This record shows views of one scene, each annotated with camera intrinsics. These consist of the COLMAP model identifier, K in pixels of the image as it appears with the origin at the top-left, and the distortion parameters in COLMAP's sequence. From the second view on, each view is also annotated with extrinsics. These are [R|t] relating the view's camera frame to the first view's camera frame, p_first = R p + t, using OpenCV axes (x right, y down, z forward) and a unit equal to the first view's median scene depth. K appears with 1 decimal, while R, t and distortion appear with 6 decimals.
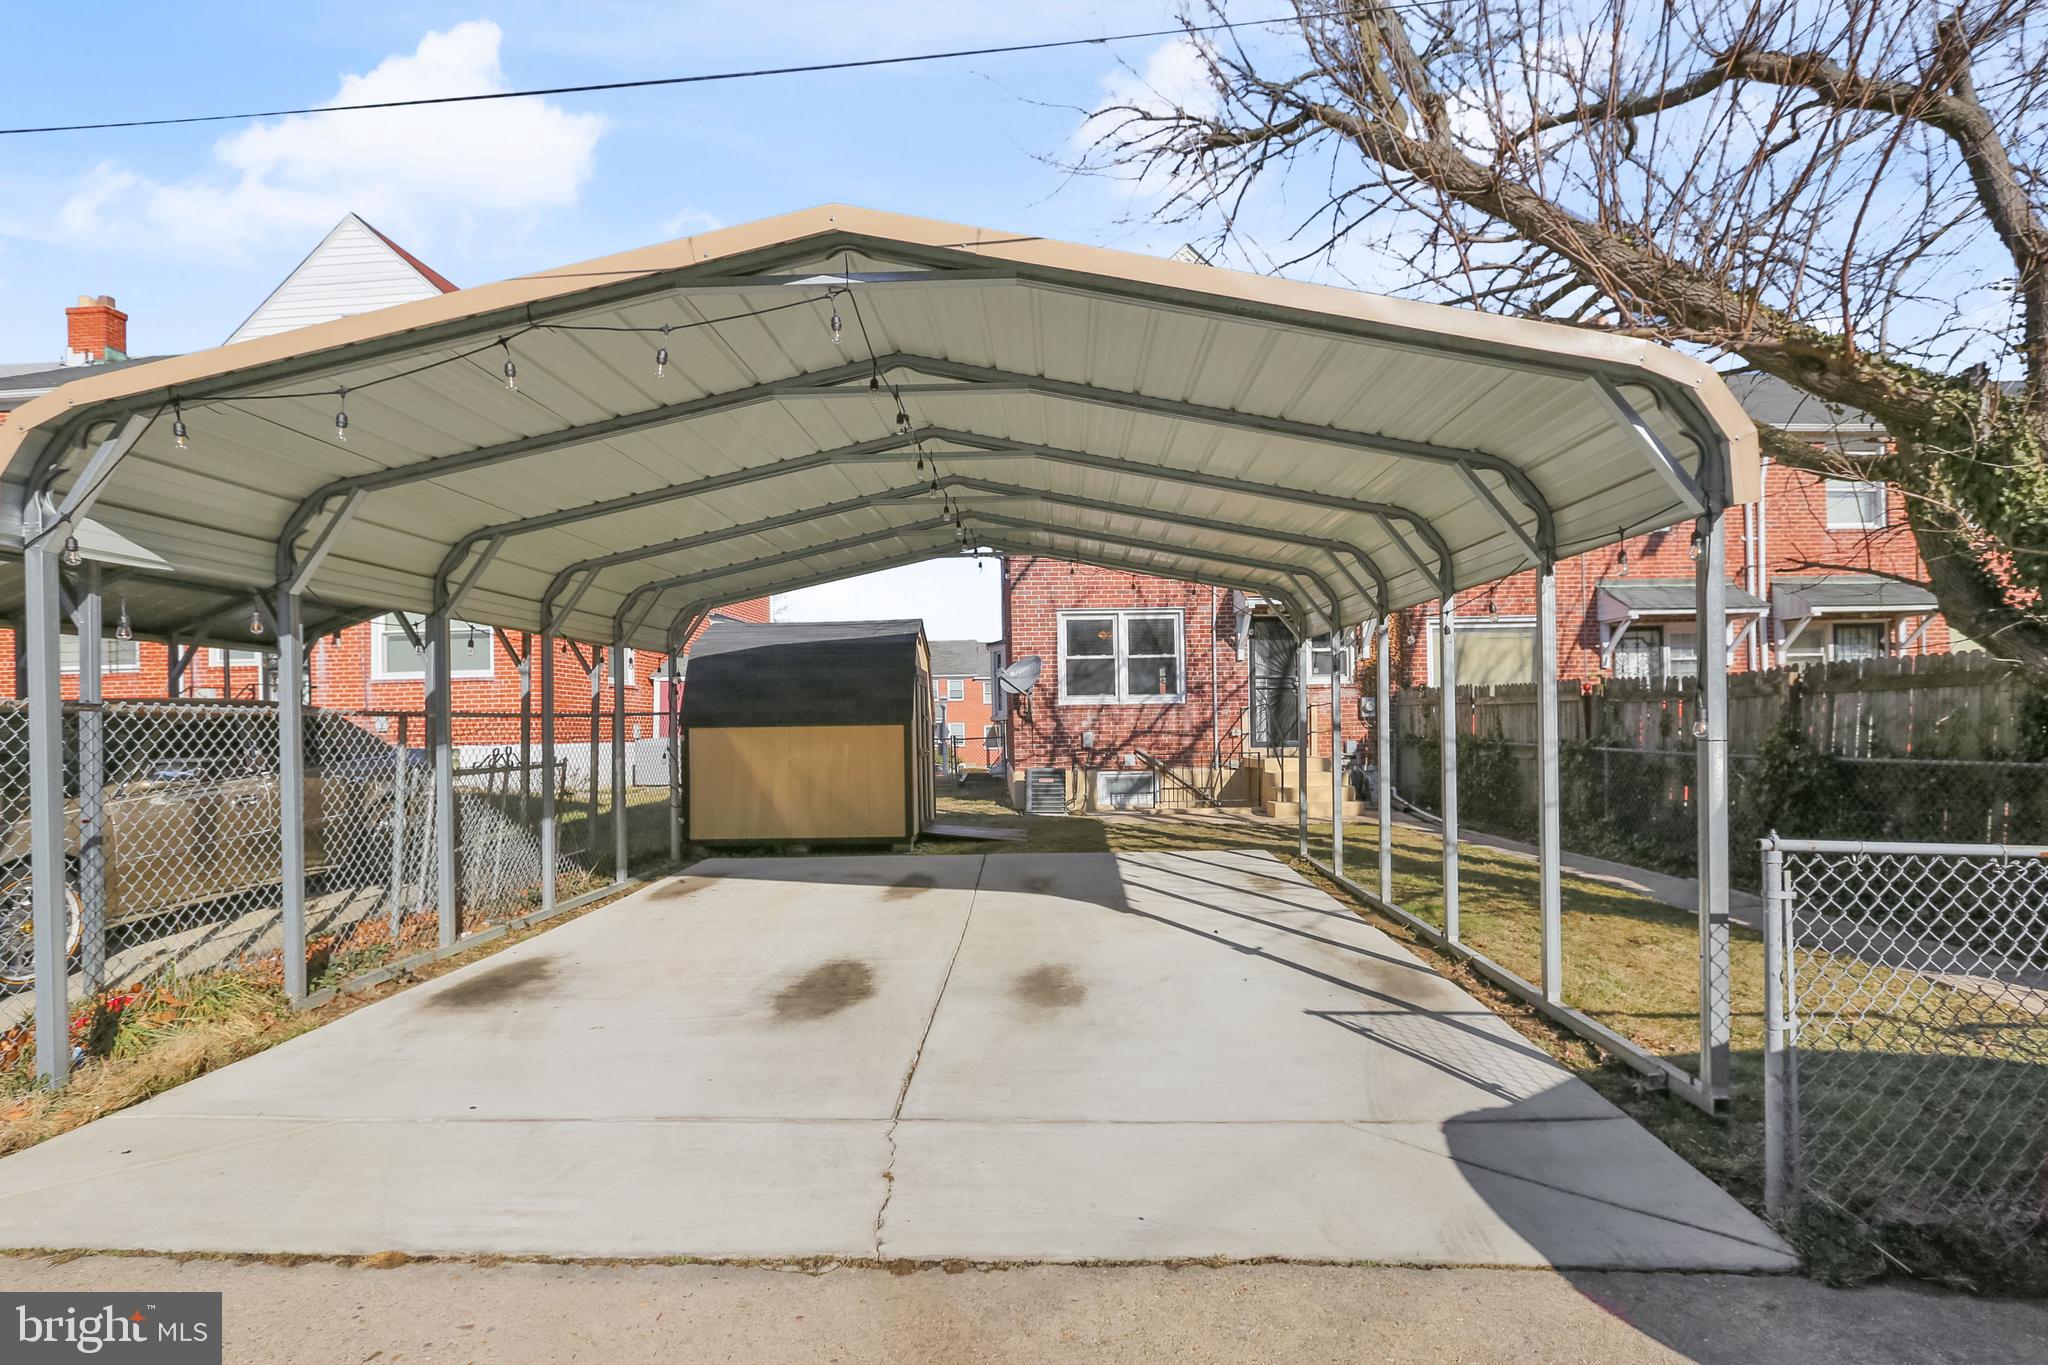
lens RADIAL K [[1026.6, 0, 1002.2], [0, 1026.6, 721.8], [0, 0, 1]] dist [0.002382, -0.001168]
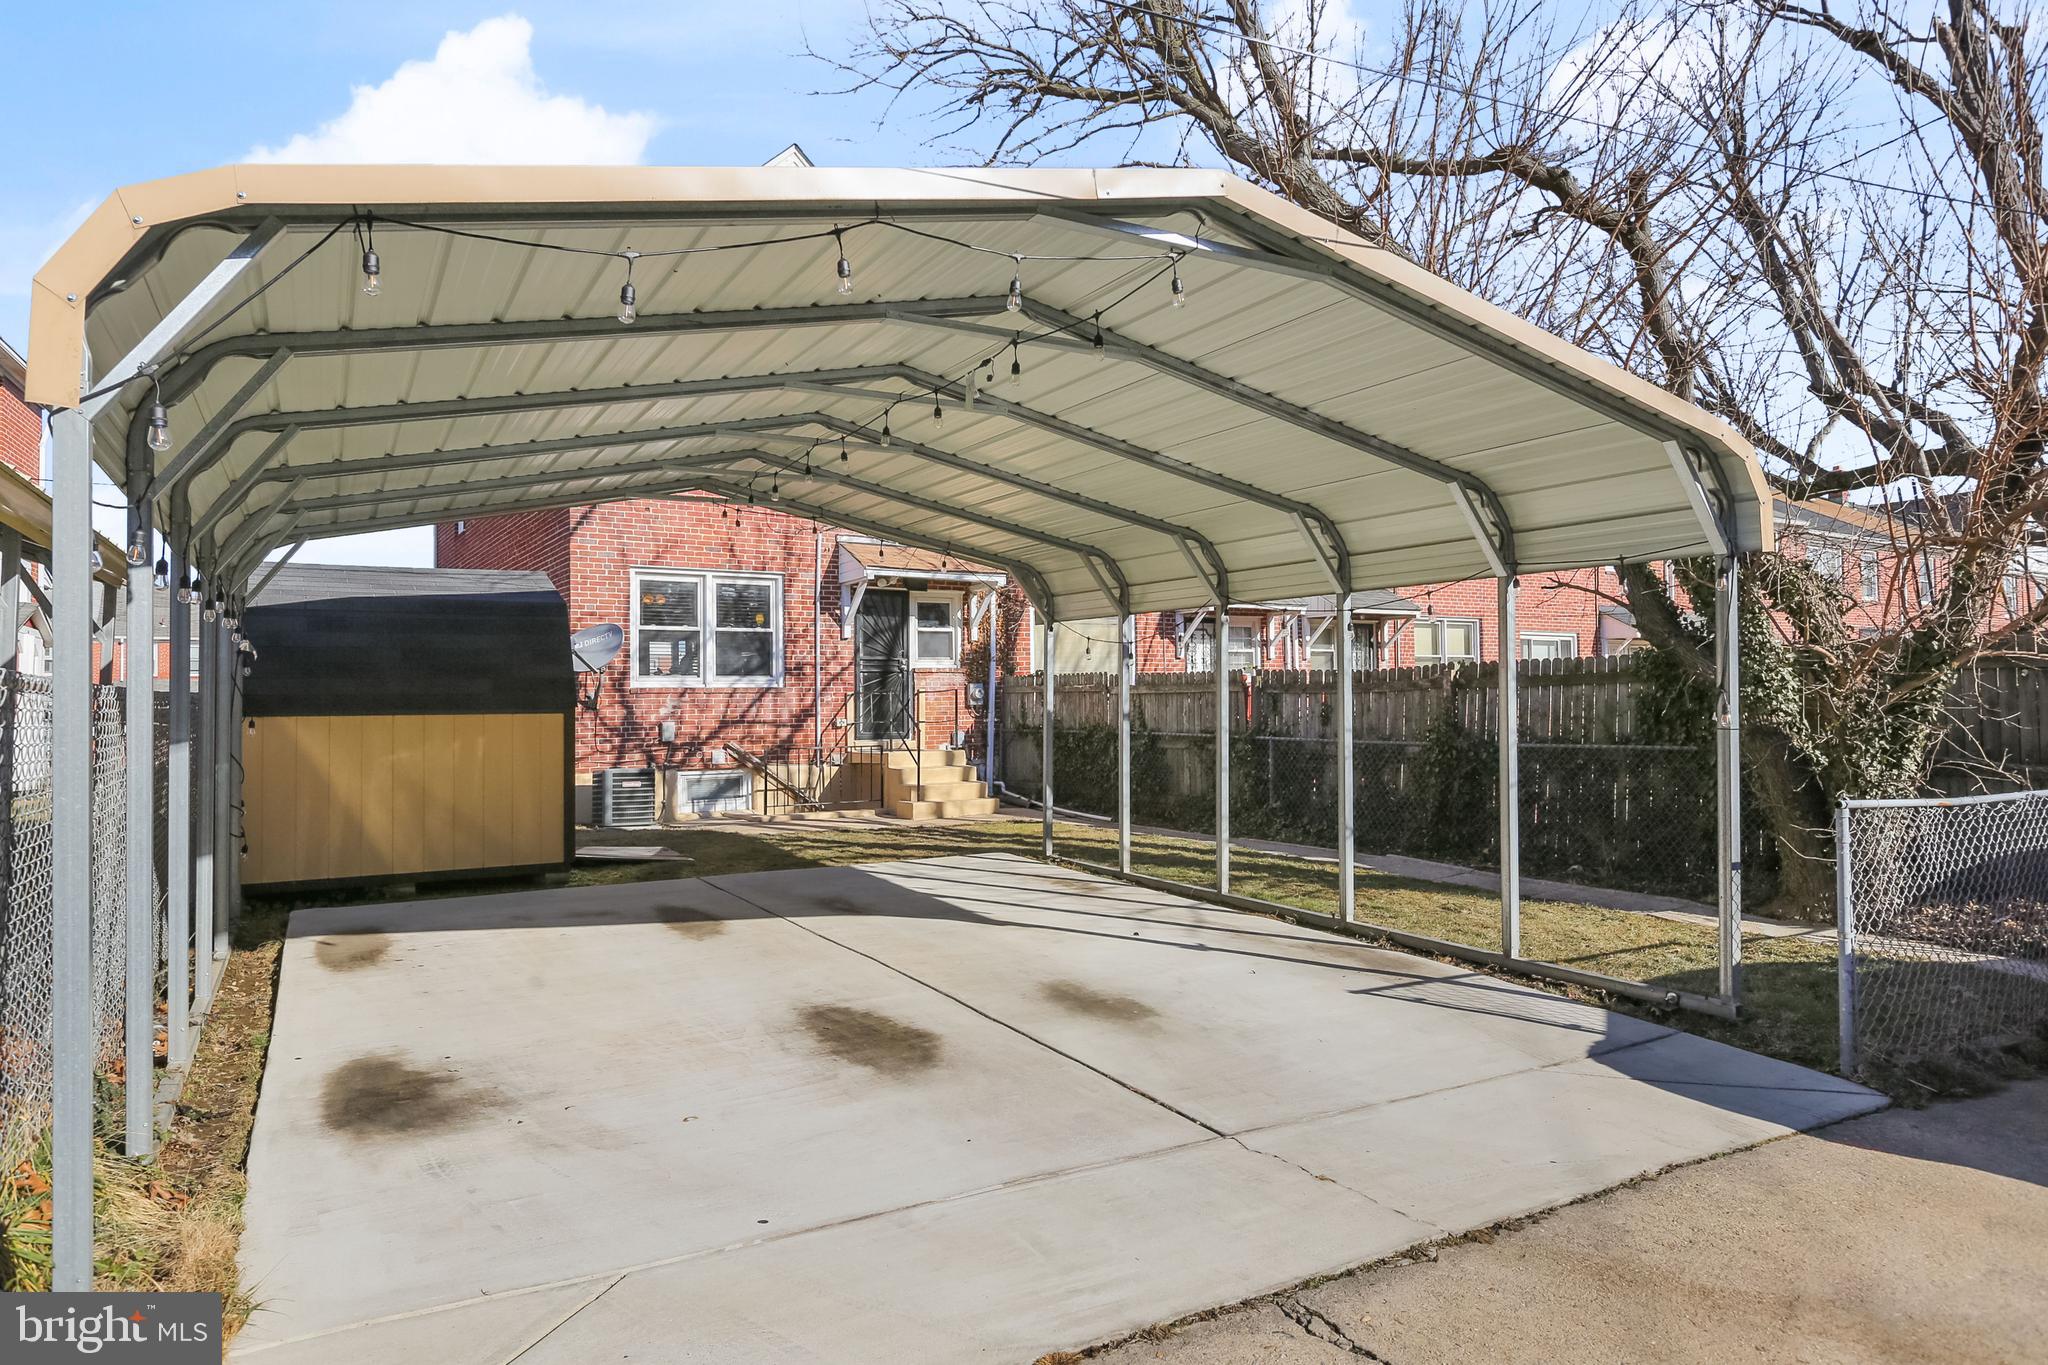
lens RADIAL K [[1264.0, 0, 1023.3], [0, 1264.0, 680.7], [0, 0, 1]] dist [0.002249, 0.000321]
pose [[0.850930, 0.015881, 0.525039, -0.224676], [-0.004447, 0.999725, -0.023032, -0.000801], [-0.525261, 0.017264, 0.850766, 0.026118]]
